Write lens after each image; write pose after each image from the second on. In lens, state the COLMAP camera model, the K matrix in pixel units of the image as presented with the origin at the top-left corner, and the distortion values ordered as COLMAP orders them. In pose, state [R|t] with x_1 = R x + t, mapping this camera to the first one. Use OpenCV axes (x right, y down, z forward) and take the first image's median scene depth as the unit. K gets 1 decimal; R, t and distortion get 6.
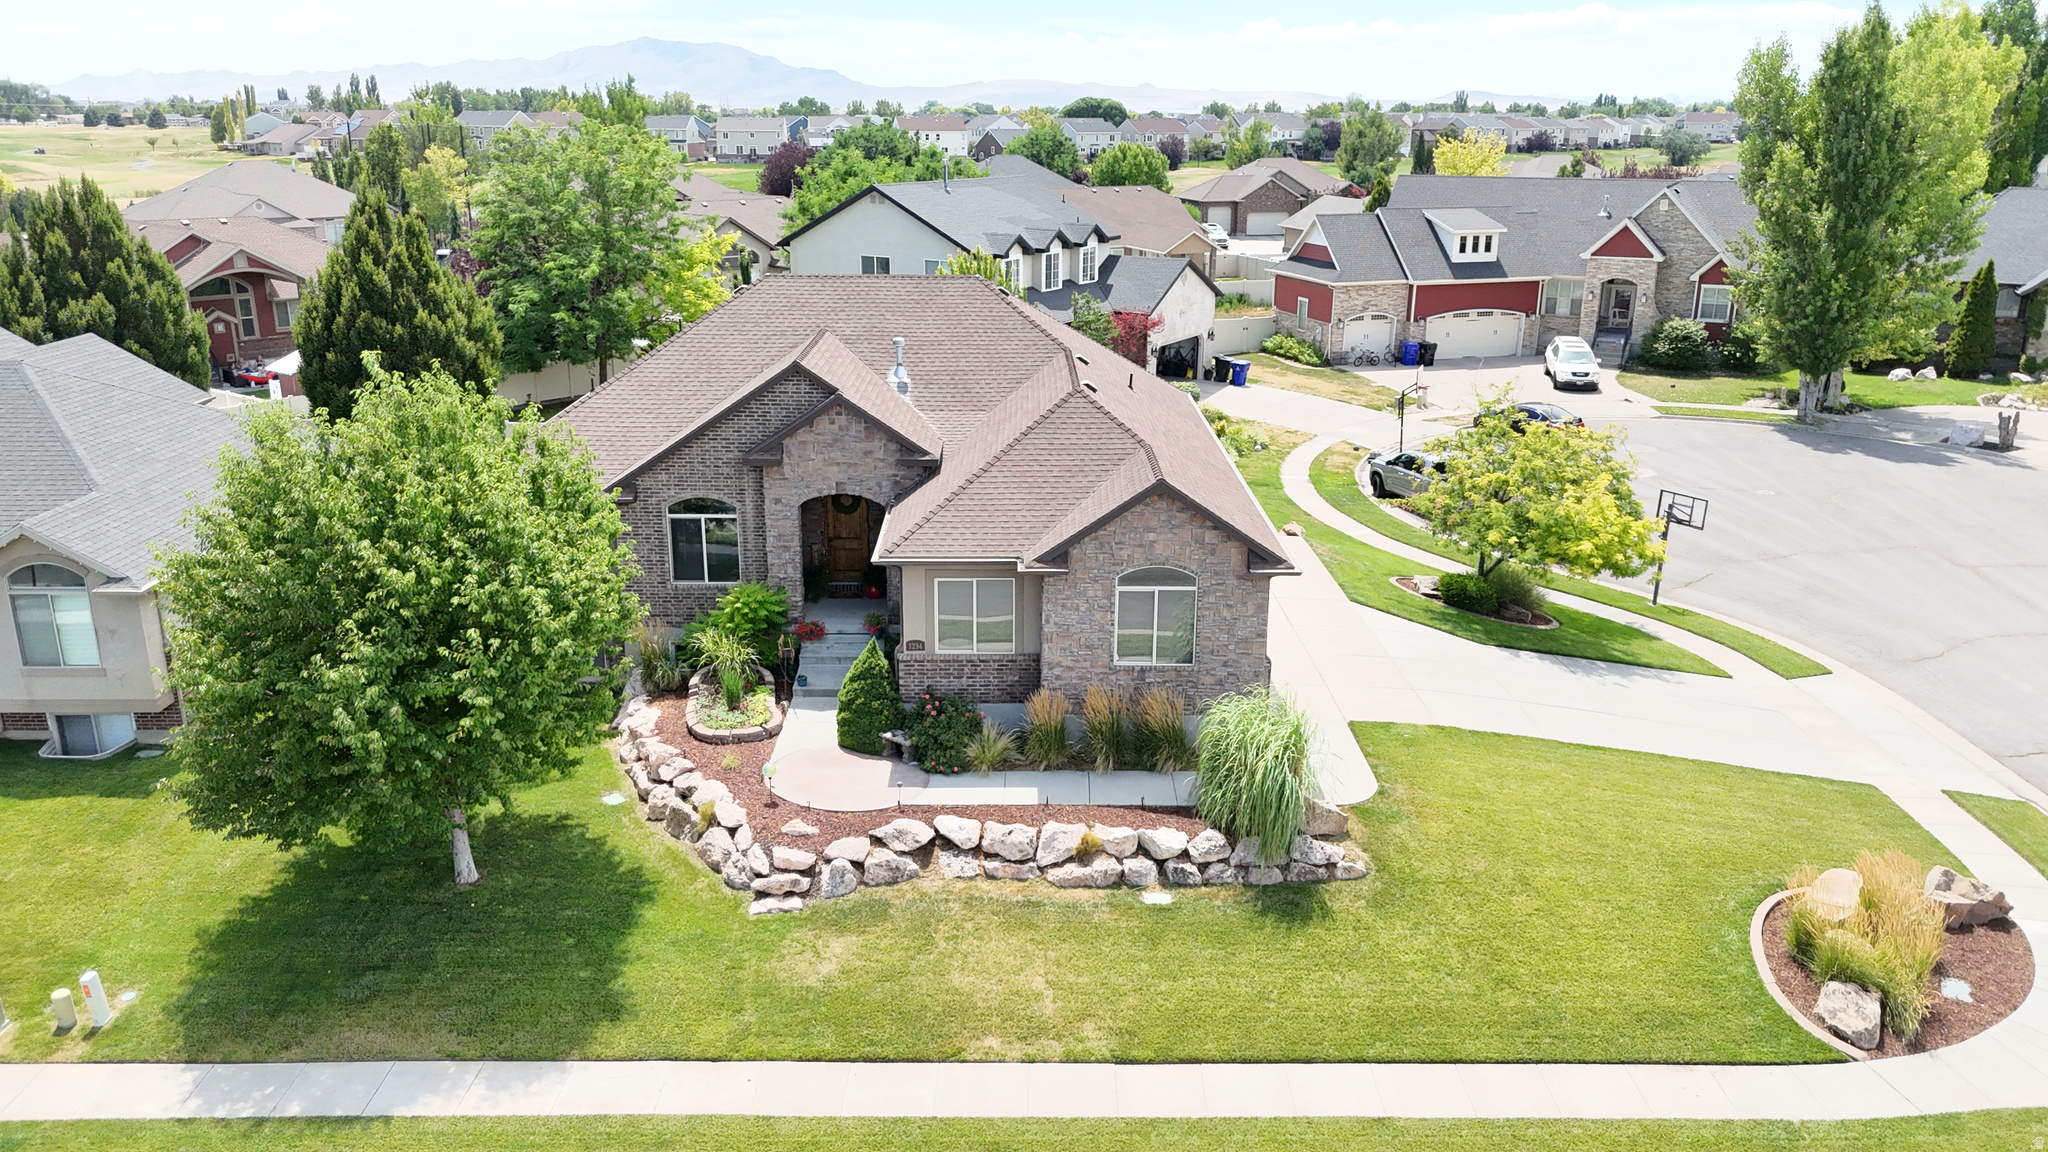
lens RADIAL K [[1515.3, 0, 1024.0], [0, 1515.3, 576.0], [0, 0, 1]] dist [0.071654, -0.073972]
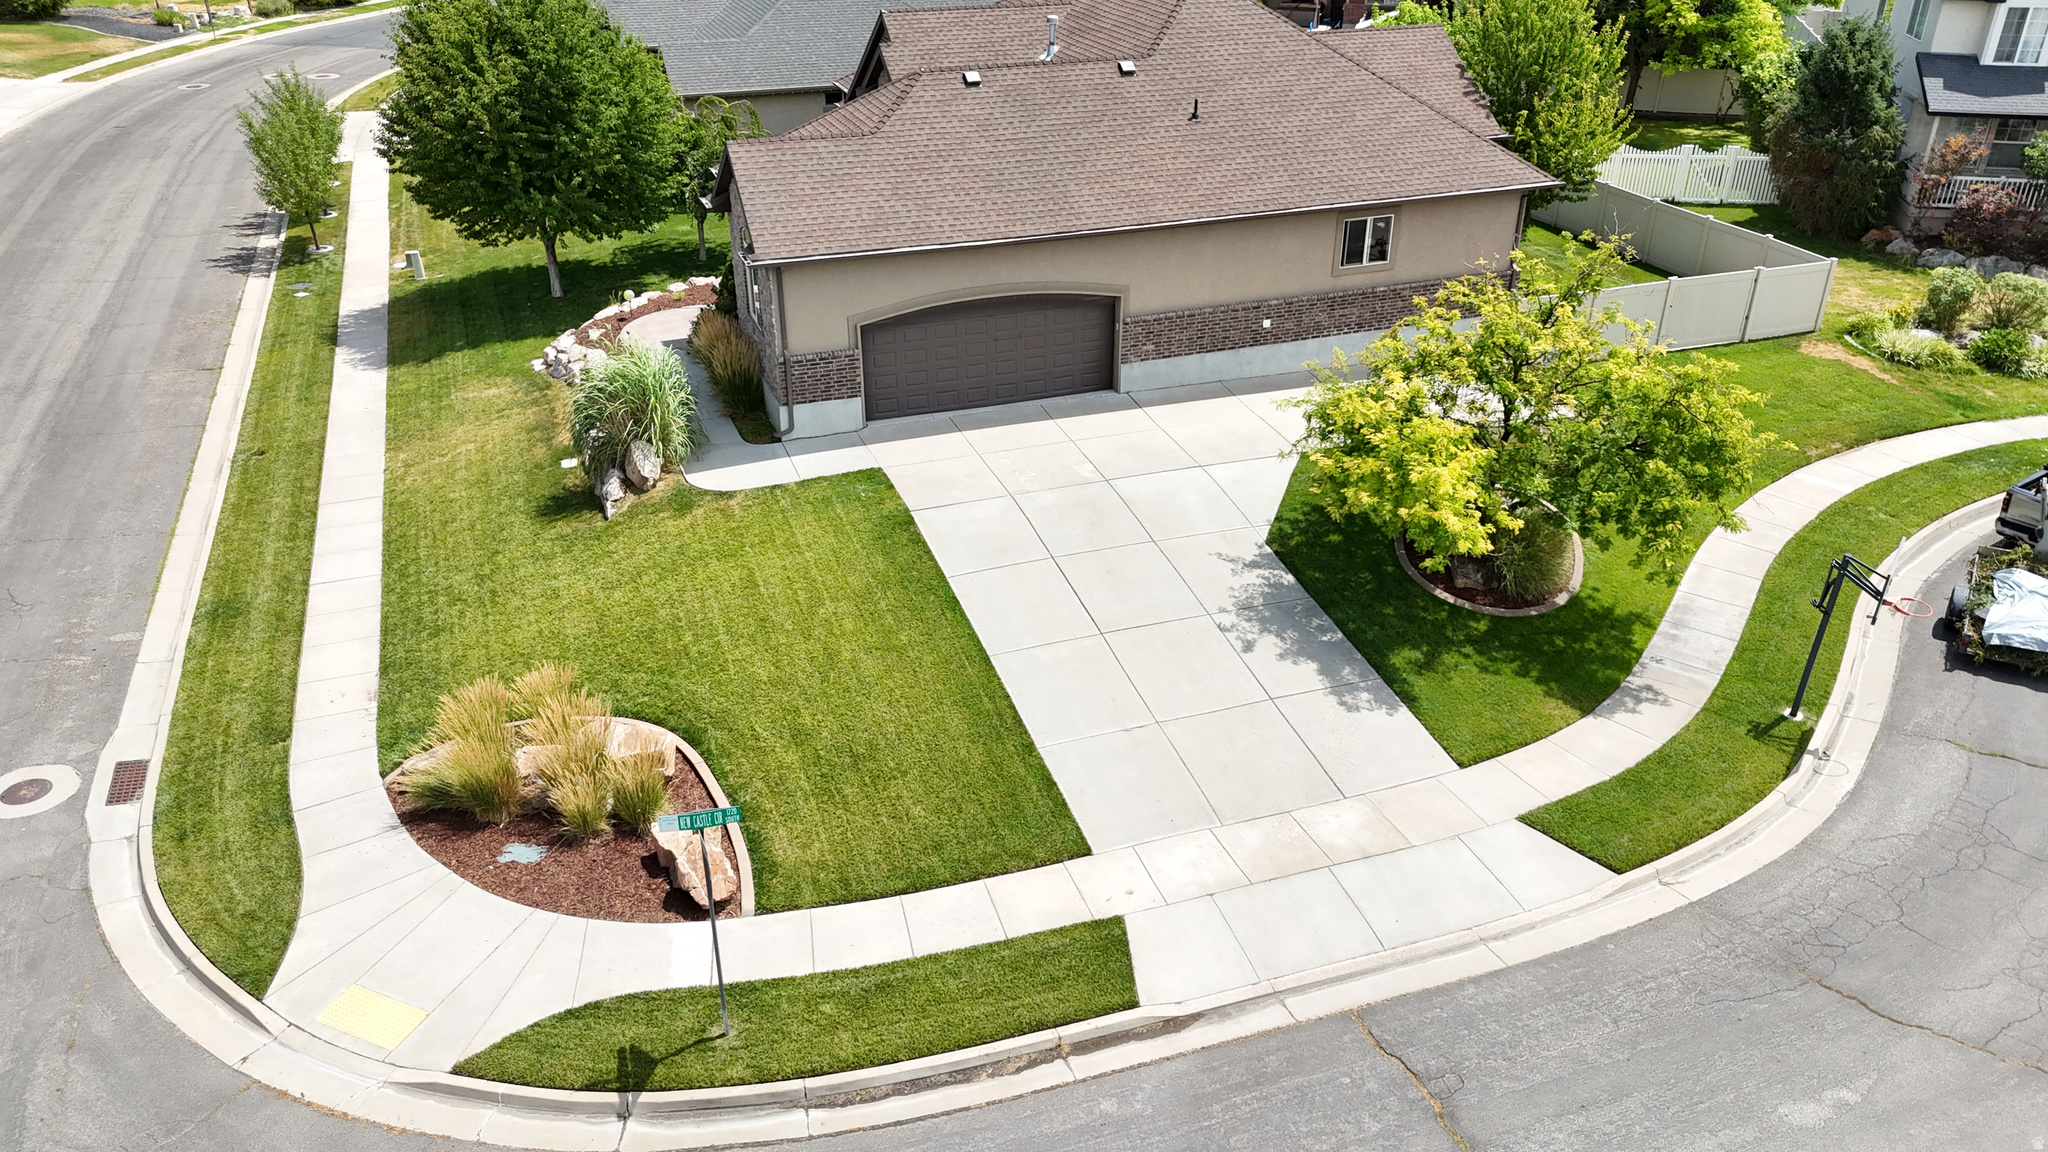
lens RADIAL K [[1507.3, 0, 1024.0], [0, 1507.3, 576.0], [0, 0, 1]] dist [0.078914, -0.076001]
pose [[0.333203, 0.440511, -0.833622, 1.145197], [-0.279082, 0.890606, 0.359073, -0.226373], [0.900605, 0.113005, 0.419692, 0.736670]]
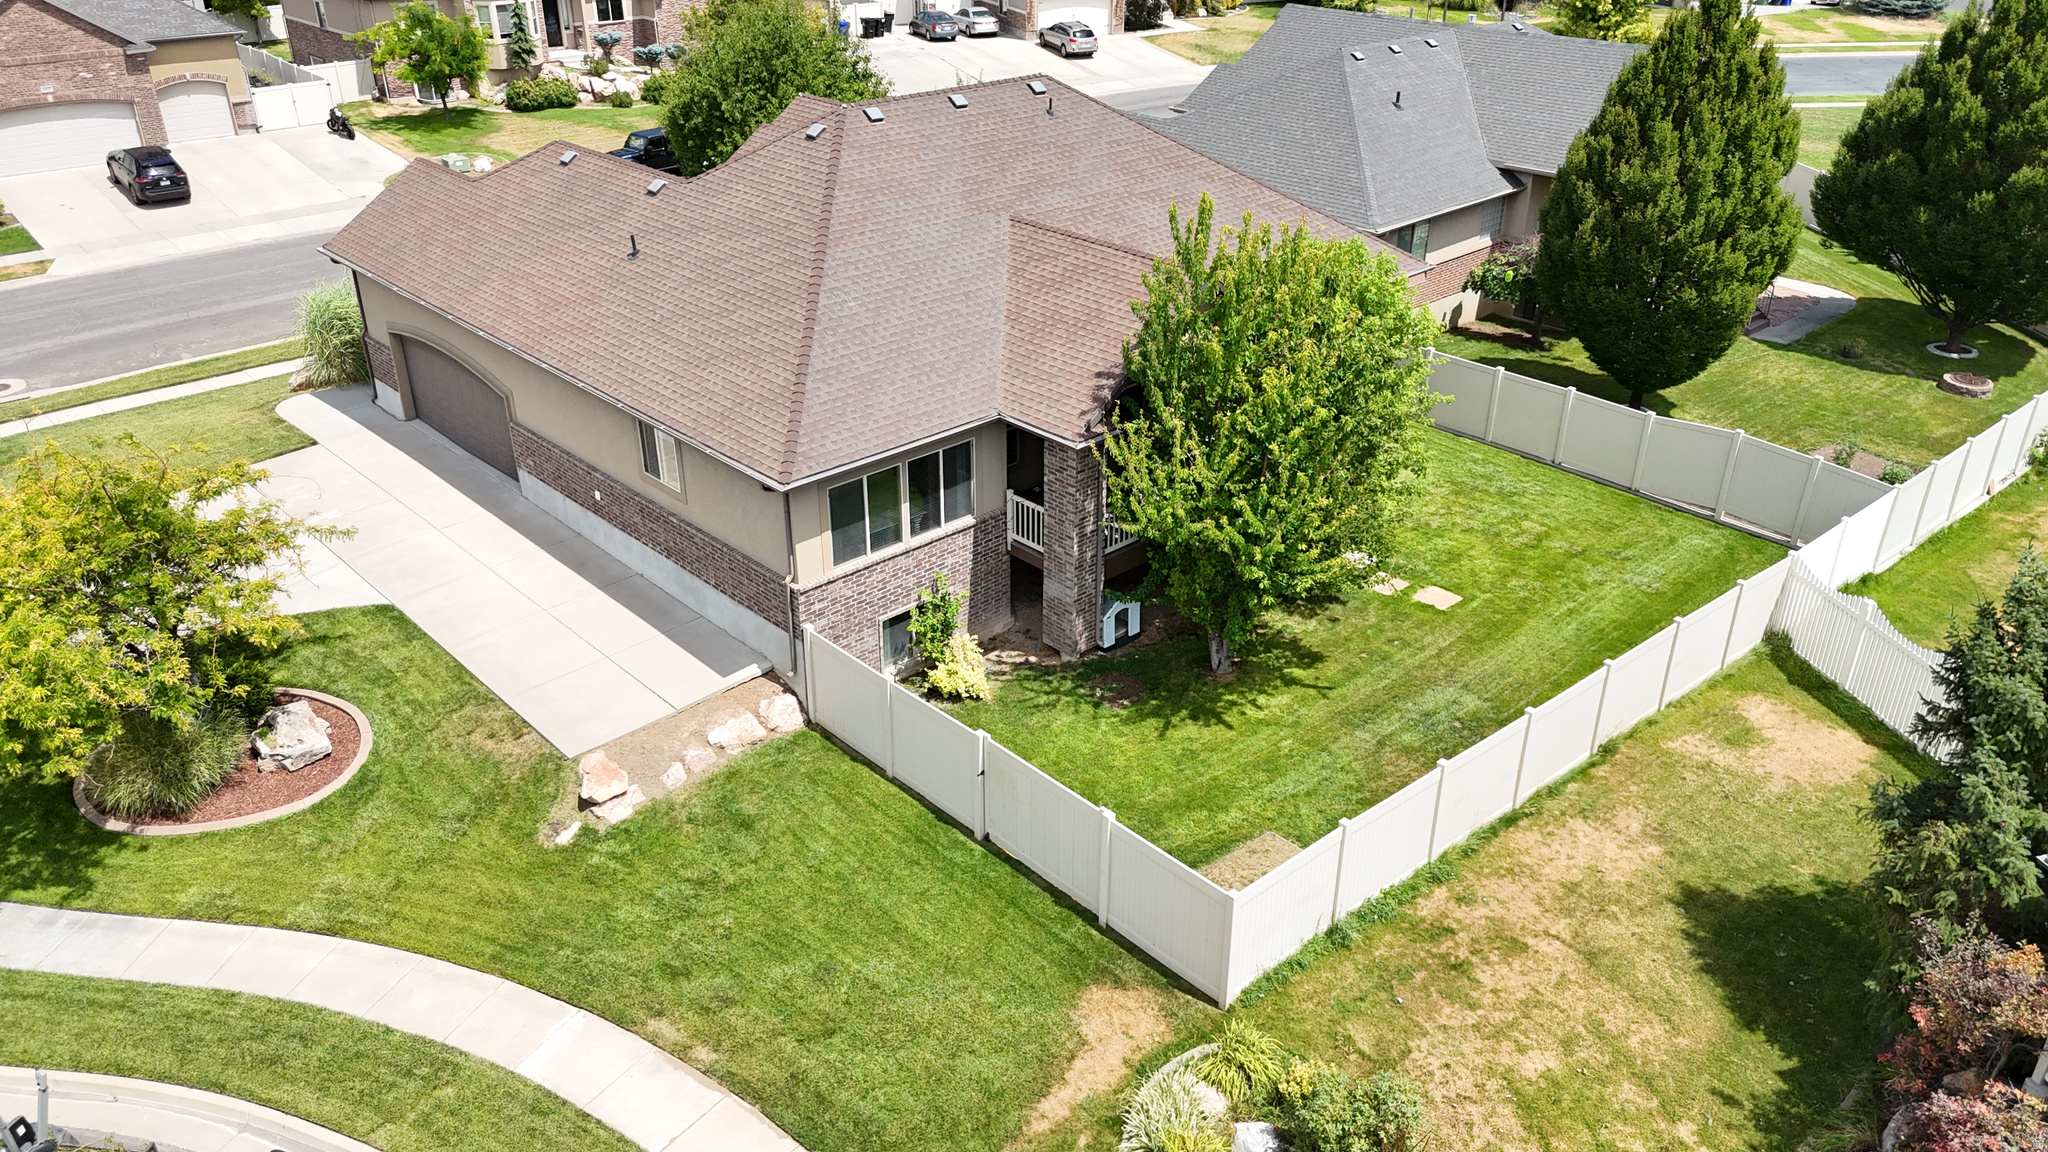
lens RADIAL K [[1507.3, 0, 1024.0], [0, 1507.3, 576.0], [0, 0, 1]] dist [0.078914, -0.076001]
pose [[-0.736302, 0.314298, -0.599230, 0.572841], [-0.202181, 0.742934, 0.638100, -0.696261], [0.645741, 0.590988, -0.483479, 2.067012]]
